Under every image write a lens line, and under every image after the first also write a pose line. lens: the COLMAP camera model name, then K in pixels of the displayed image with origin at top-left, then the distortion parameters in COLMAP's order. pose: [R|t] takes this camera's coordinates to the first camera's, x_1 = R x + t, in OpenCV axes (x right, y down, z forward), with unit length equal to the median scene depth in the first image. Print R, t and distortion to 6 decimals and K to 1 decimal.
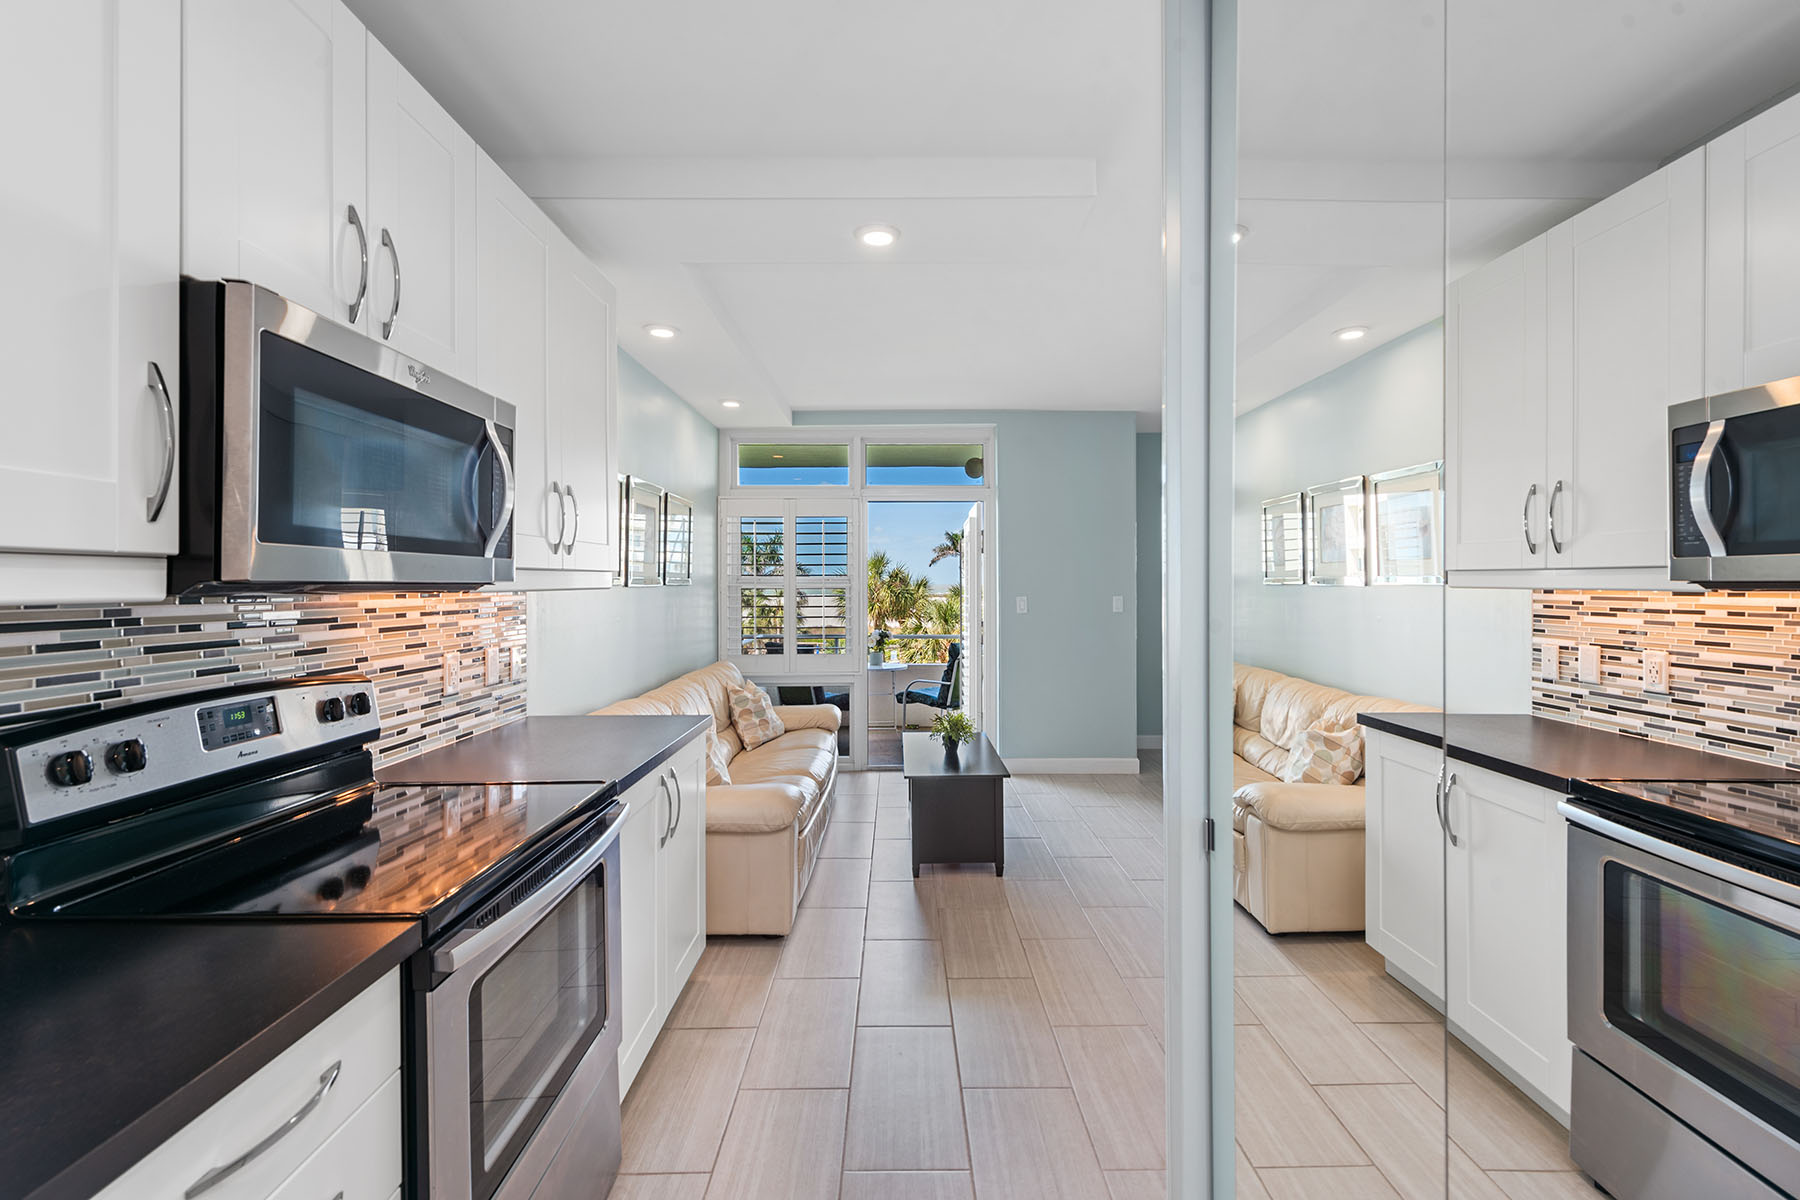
lens RADIAL K [[785.6, 0, 898.6], [0, 785.6, 586.9], [0, 0, 1]] dist [-0.001387, -0.000266]
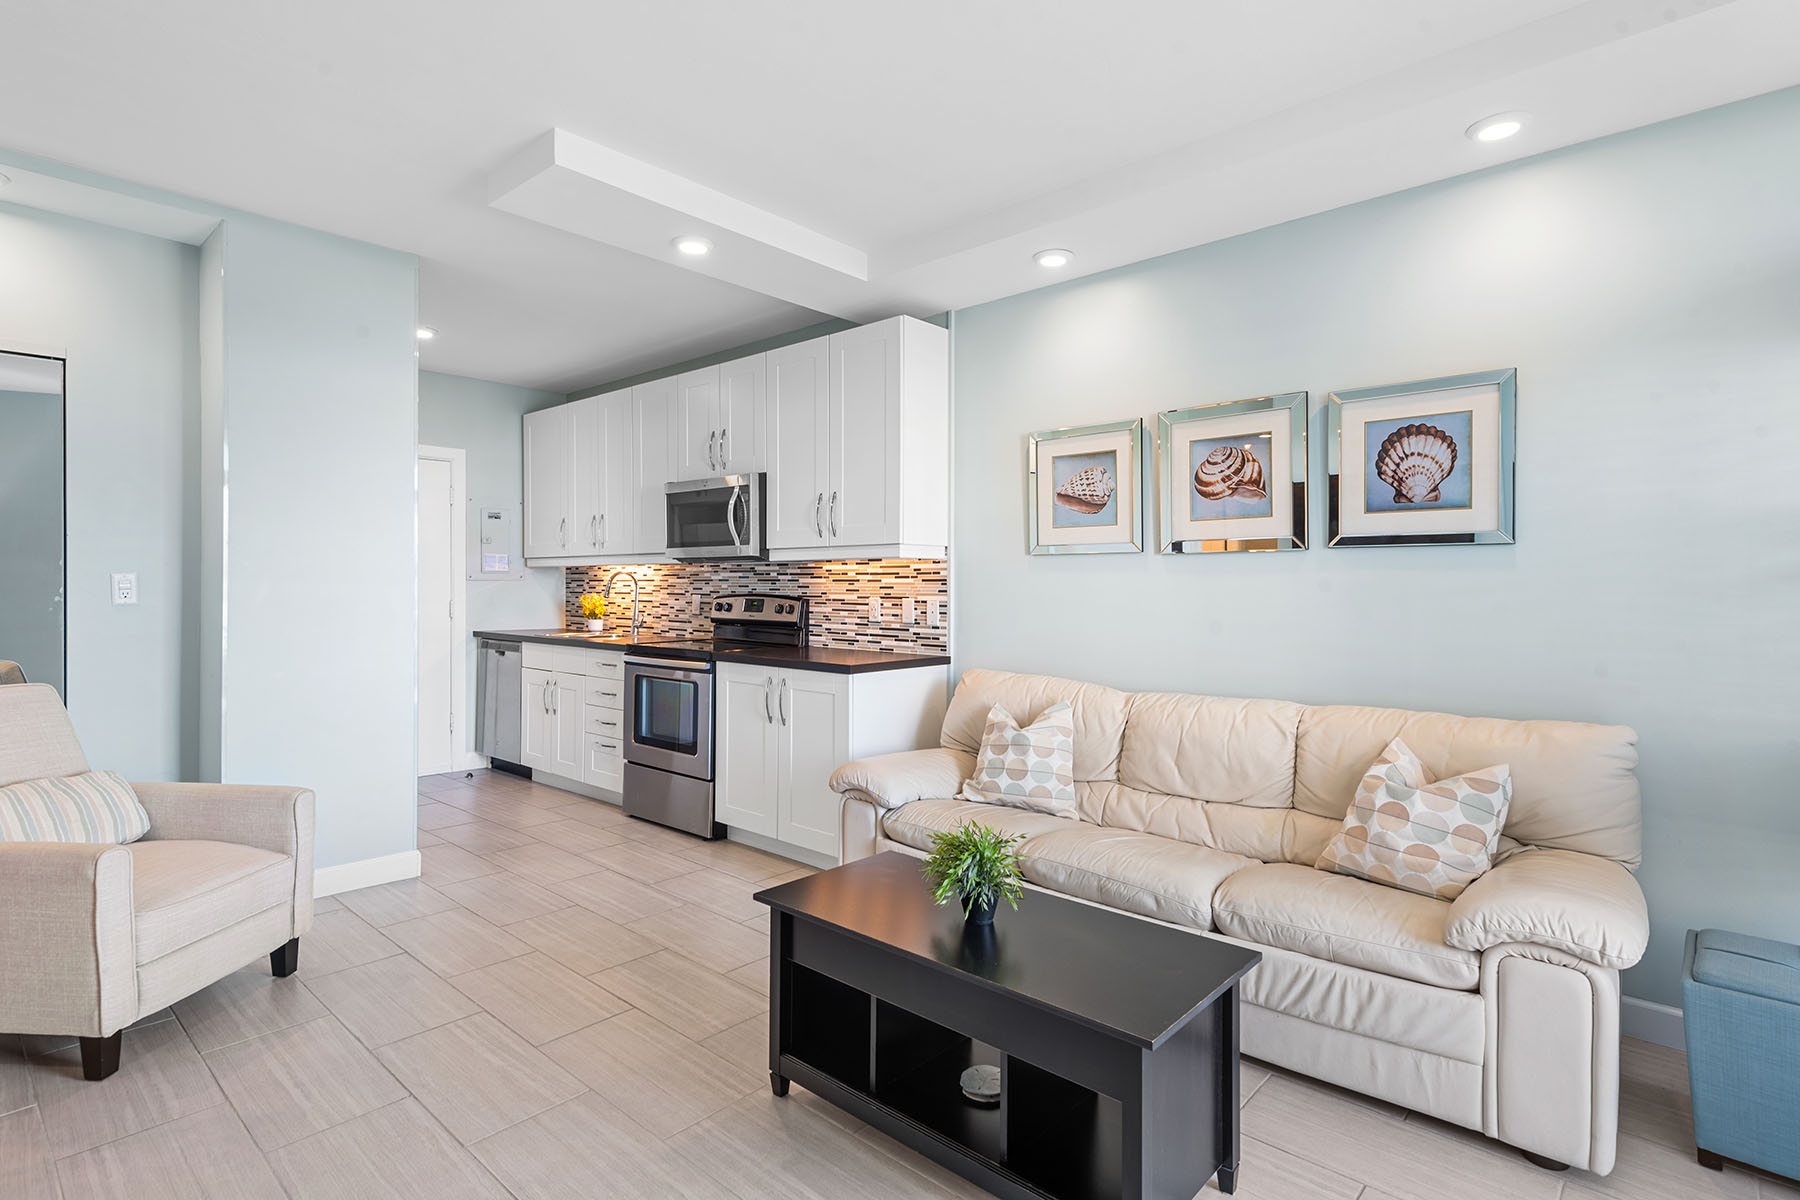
lens RADIAL K [[889.9, 0, 907.1], [0, 889.9, 594.8], [0, 0, 1]] dist [0.026035, -0.005776]
pose [[-0.664828, 0.006085, -0.746972, 0.824036], [-0.007201, 0.999868, 0.014554, 0.049603], [0.746962, 0.015055, -0.664696, 2.326663]]
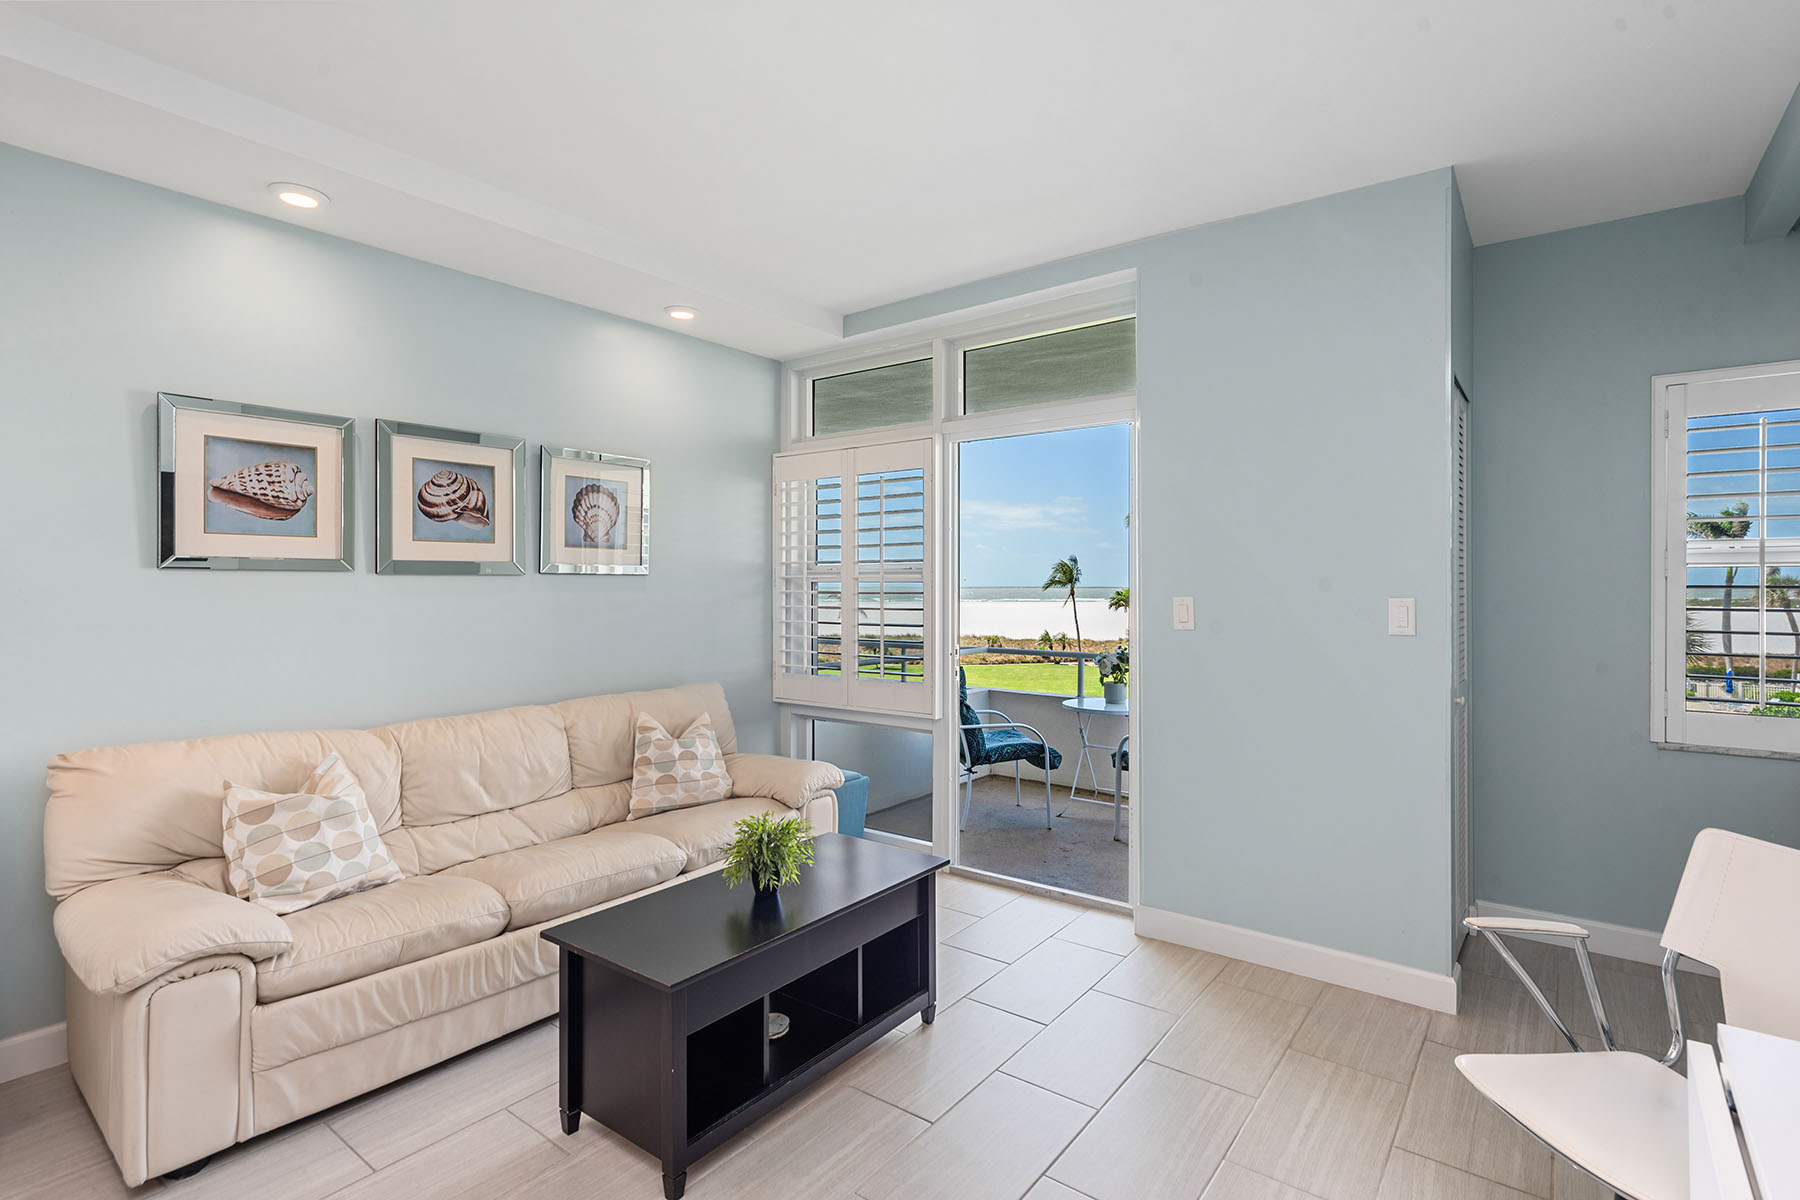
lens RADIAL K [[889.9, 0, 904.5], [0, 889.9, 584.9], [0, 0, 1]] dist [0.026035, -0.005776]
pose [[0.800903, 0.003244, -0.598785, 0.894175], [-0.005388, 0.999984, -0.001790, 0.015469], [0.598770, 0.004660, 0.800908, 1.036994]]
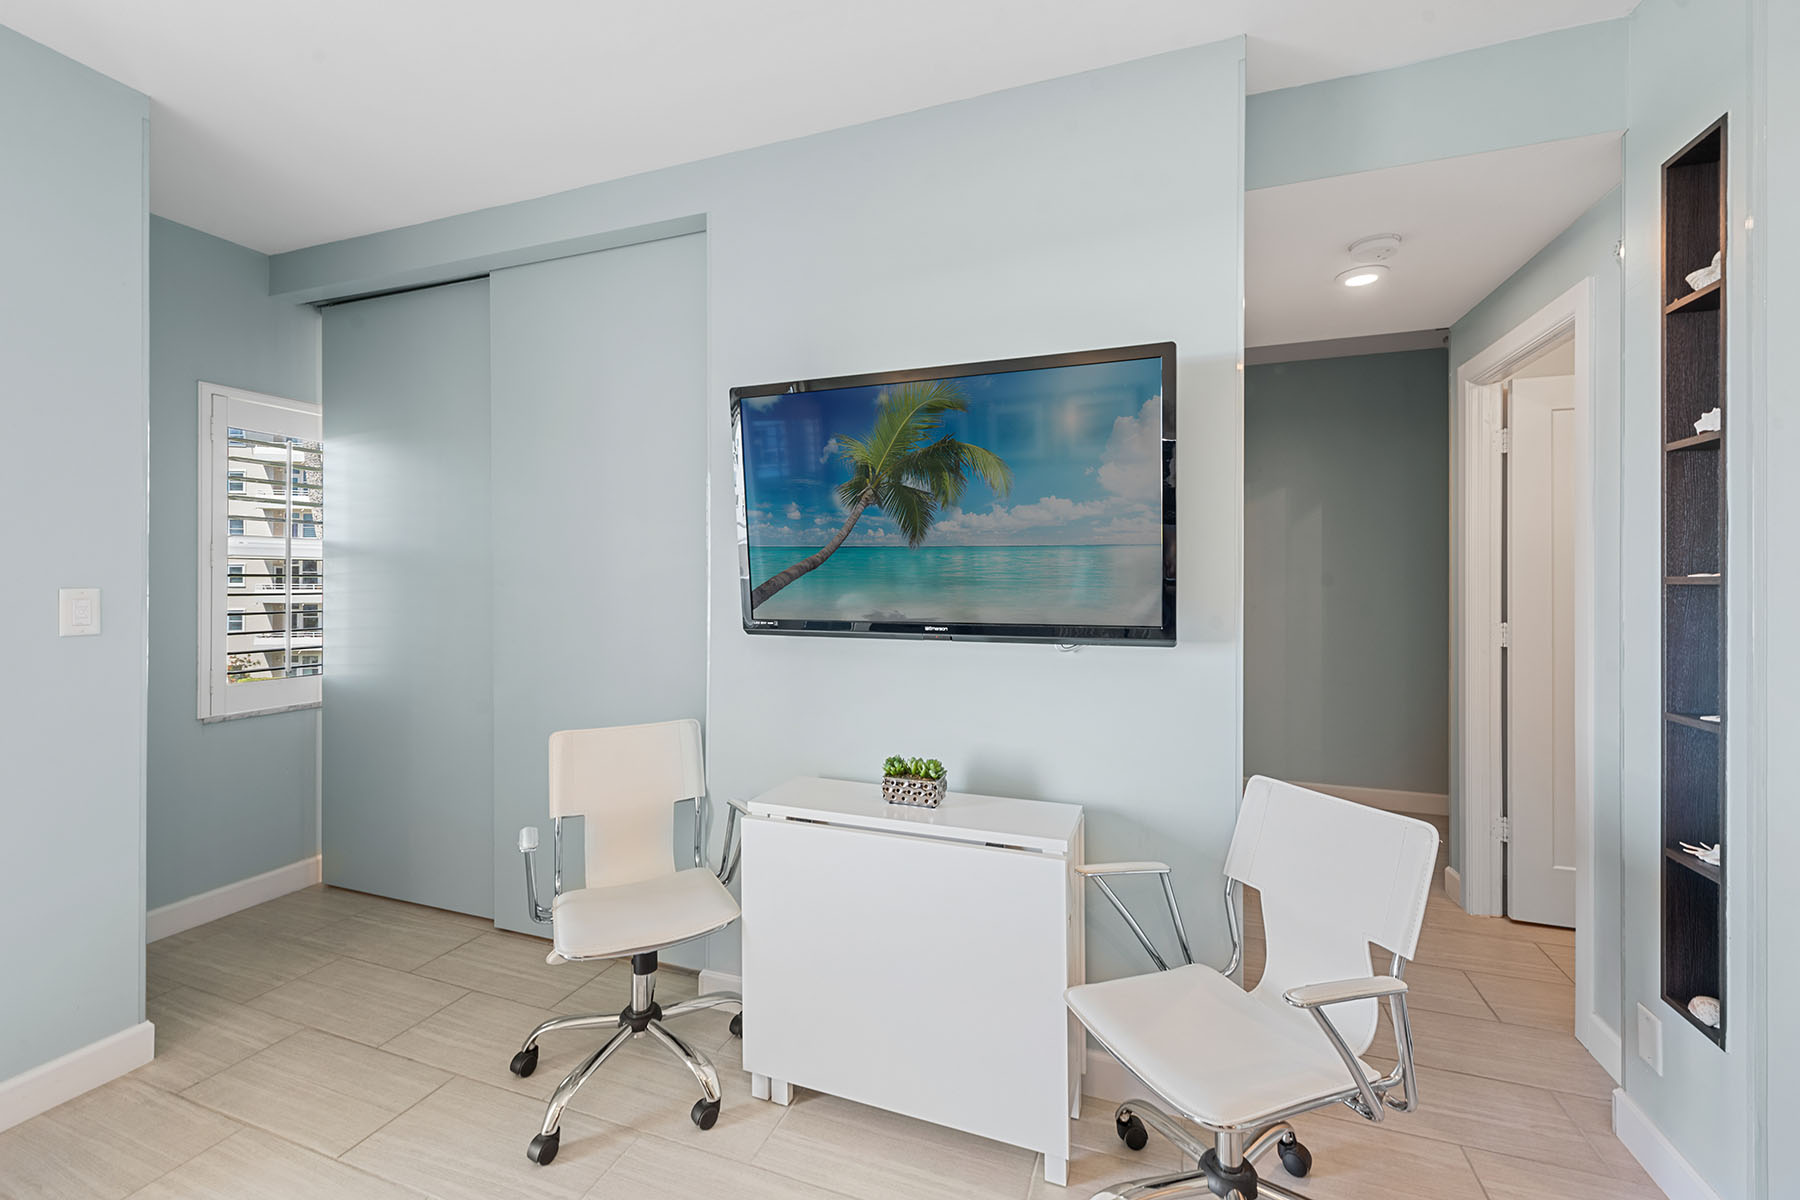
lens RADIAL K [[731.6, 0, 906.0], [0, 731.6, 579.4], [0, 0, 1]] dist [0.002819, -0.000303]
pose [[0.333470, 0.001604, 0.942759, 0.239662], [0.006193, 0.999973, -0.003891, 0.026636], [-0.942740, 0.007136, 0.333451, 1.318812]]
